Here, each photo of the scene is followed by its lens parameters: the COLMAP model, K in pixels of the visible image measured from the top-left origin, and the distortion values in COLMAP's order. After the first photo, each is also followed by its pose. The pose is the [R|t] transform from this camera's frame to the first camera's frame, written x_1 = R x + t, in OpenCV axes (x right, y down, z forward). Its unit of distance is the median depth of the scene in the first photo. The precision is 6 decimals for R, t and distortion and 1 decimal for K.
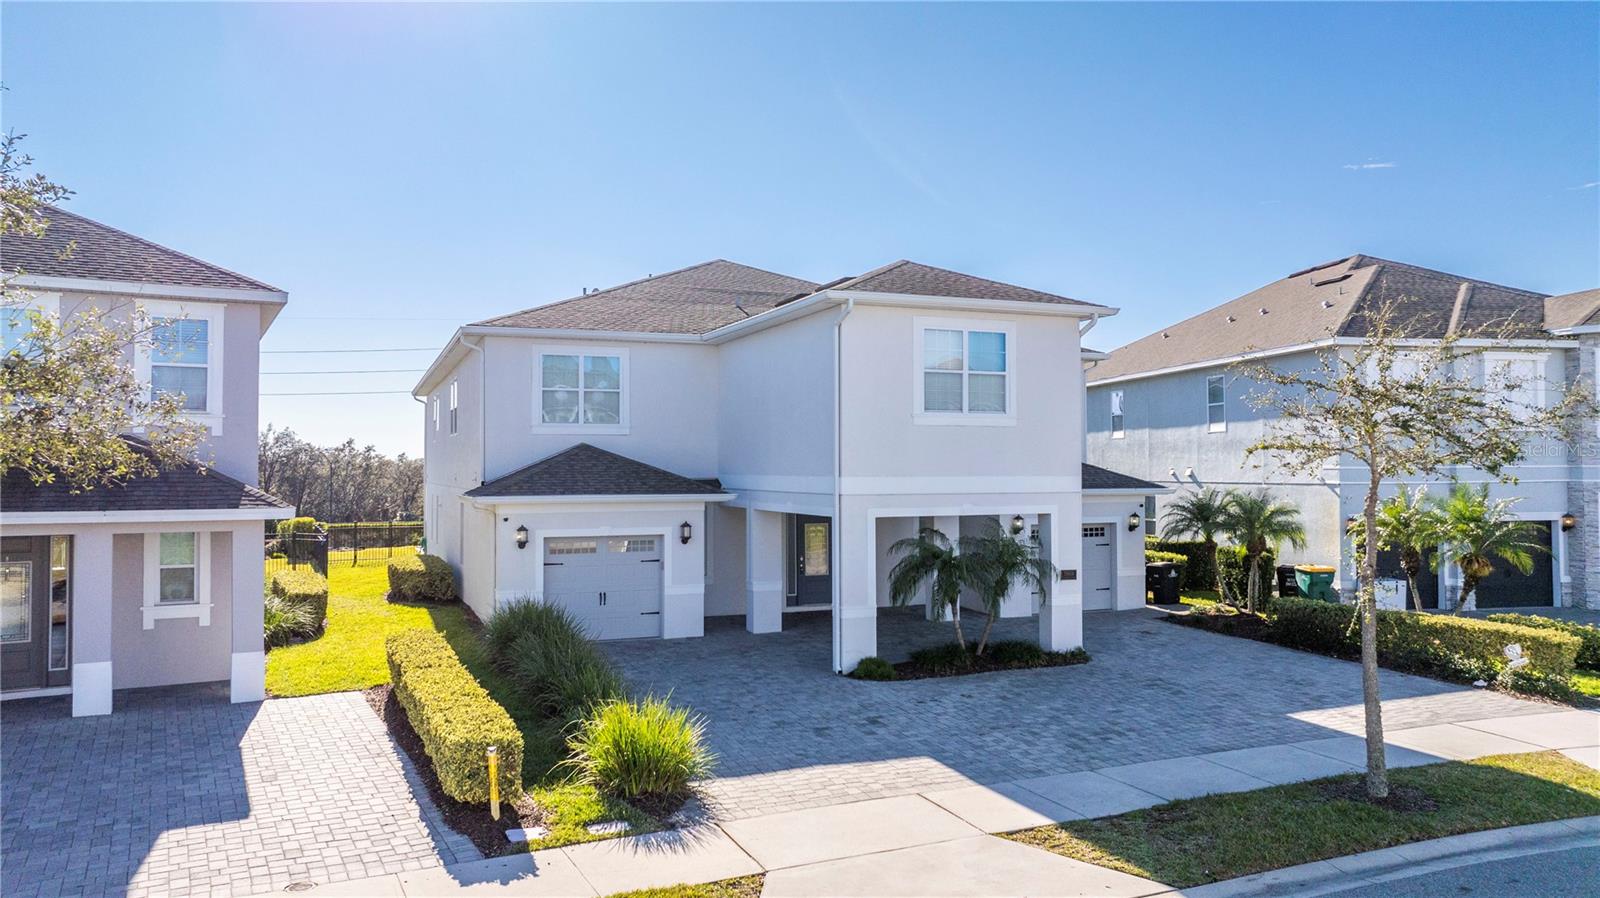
lens RADIAL K [[1129.7, 0, 806.6], [0, 1129.7, 443.9], [0, 0, 1]] dist [-0.037213, 0.029507]
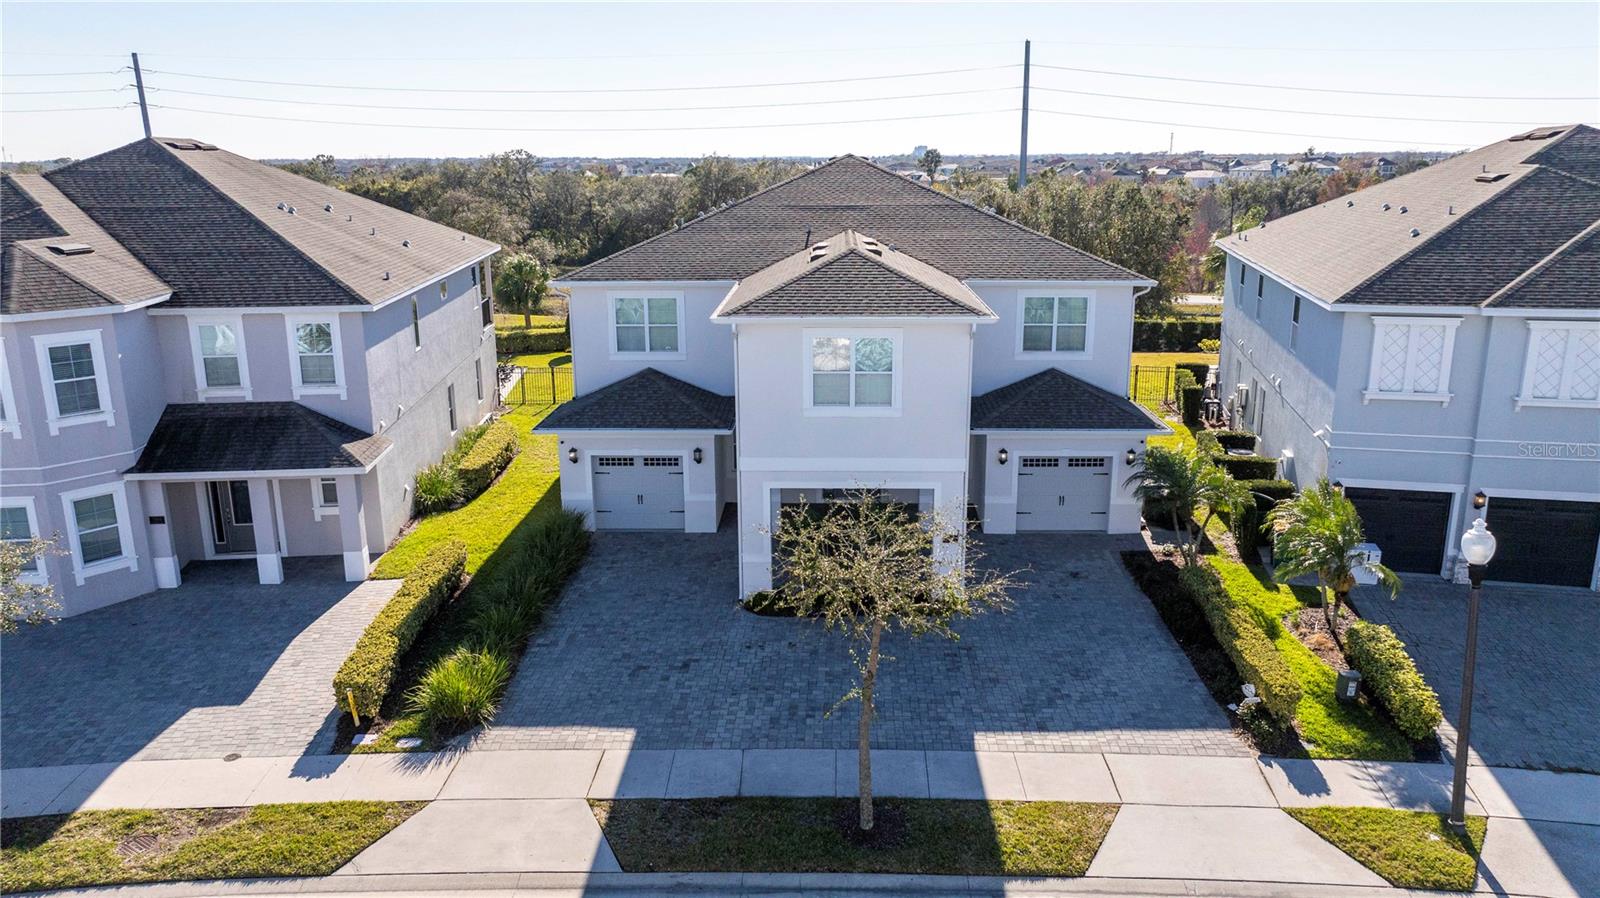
lens RADIAL K [[1129.7, 0, 809.2], [0, 1129.7, 438.3], [0, 0, 1]] dist [-0.037213, 0.029507]
pose [[0.915772, 0.096138, -0.390023, 0.551591], [0.010856, 0.964661, 0.263271, -0.300938], [0.401551, -0.245331, 0.882366, -0.079374]]
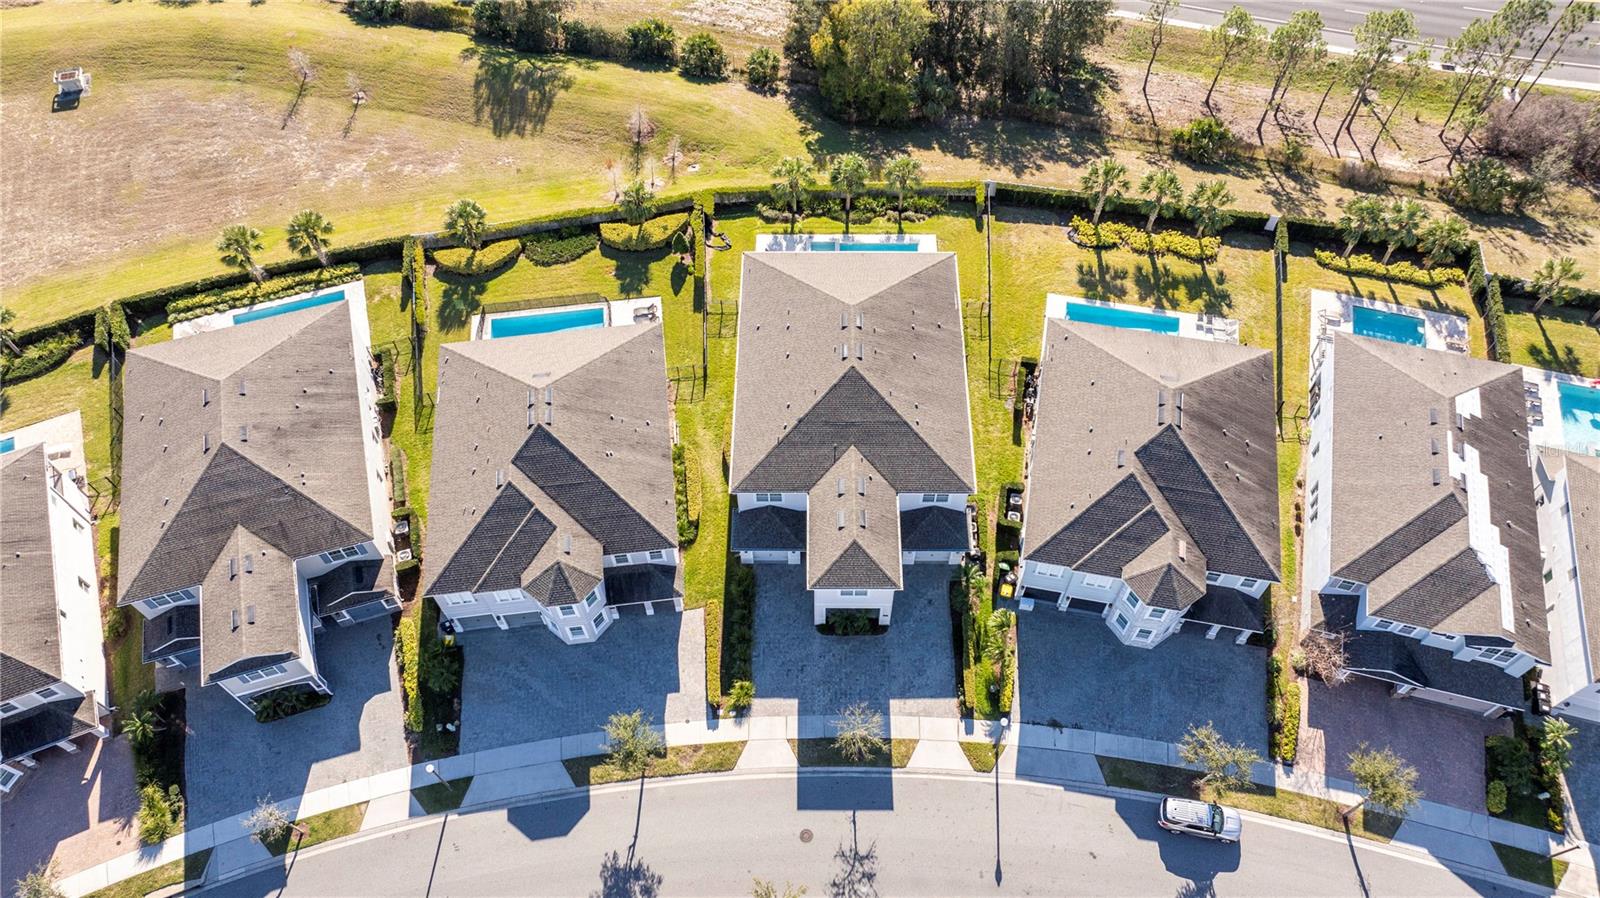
lens RADIAL K [[1129.7, 0, 807.1], [0, 1129.7, 444.3], [0, 0, 1]] dist [-0.037213, 0.029507]
pose [[0.923896, 0.315243, -0.216882, 0.607431], [0.014112, 0.538343, 0.842608, -3.186114], [0.382383, -0.781543, 0.492924, -0.425191]]
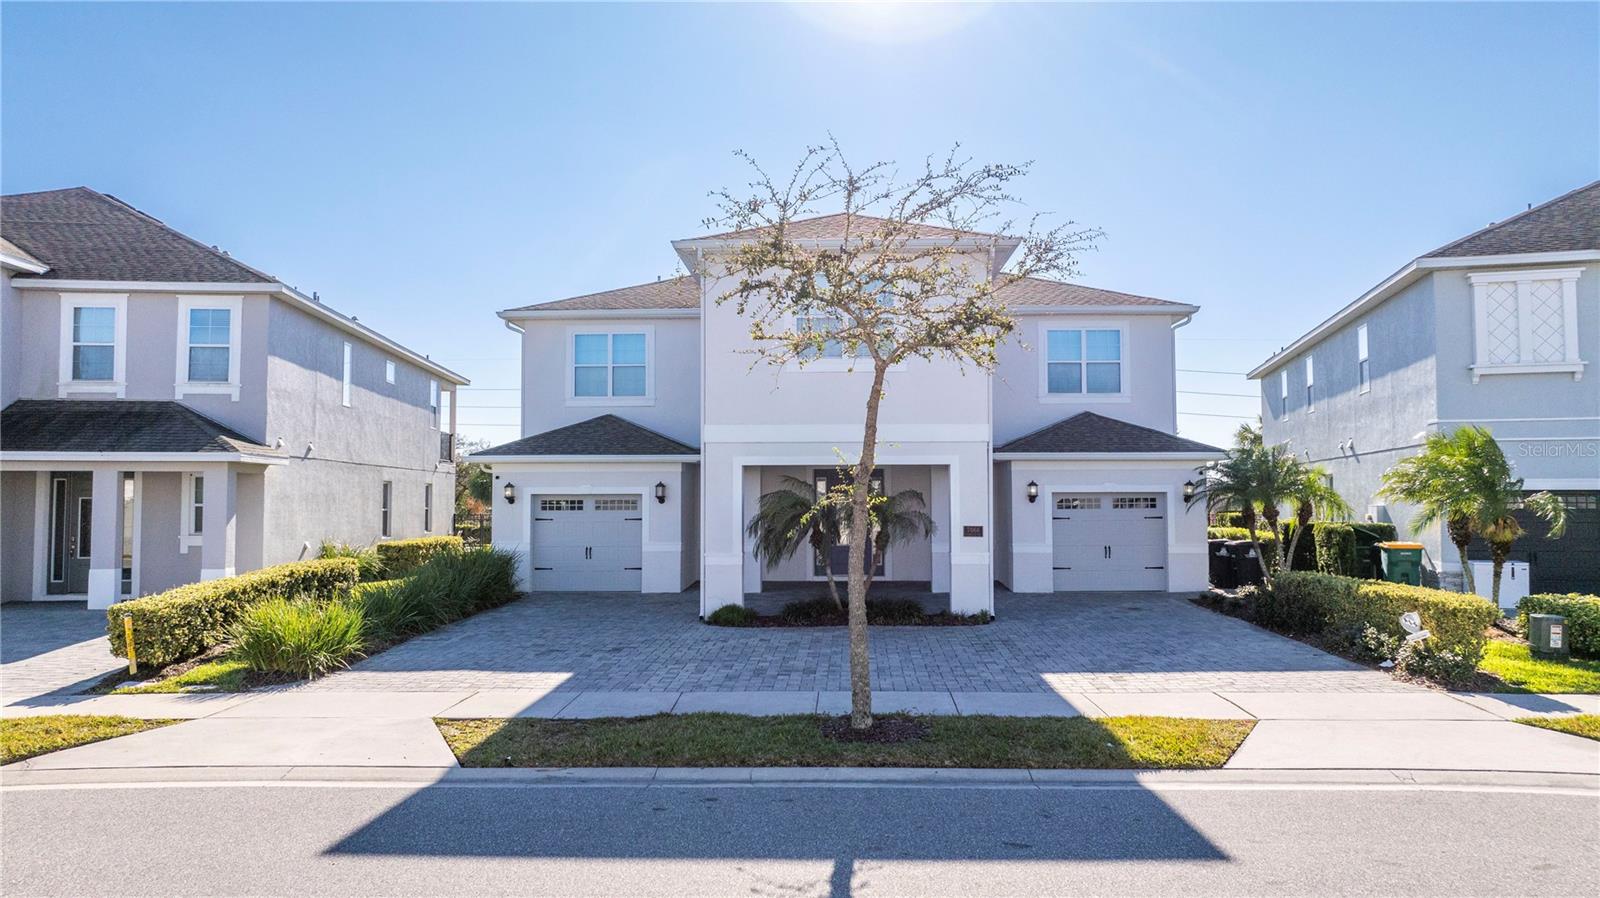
lens RADIAL K [[1129.7, 0, 809.3], [0, 1129.7, 438.1], [0, 0, 1]] dist [-0.037213, 0.029507]
pose [[0.913248, -0.021062, -0.406859, 0.488534], [0.008821, 0.999451, -0.031938, 0.068845], [0.407309, 0.025579, 0.912932, 0.105367]]
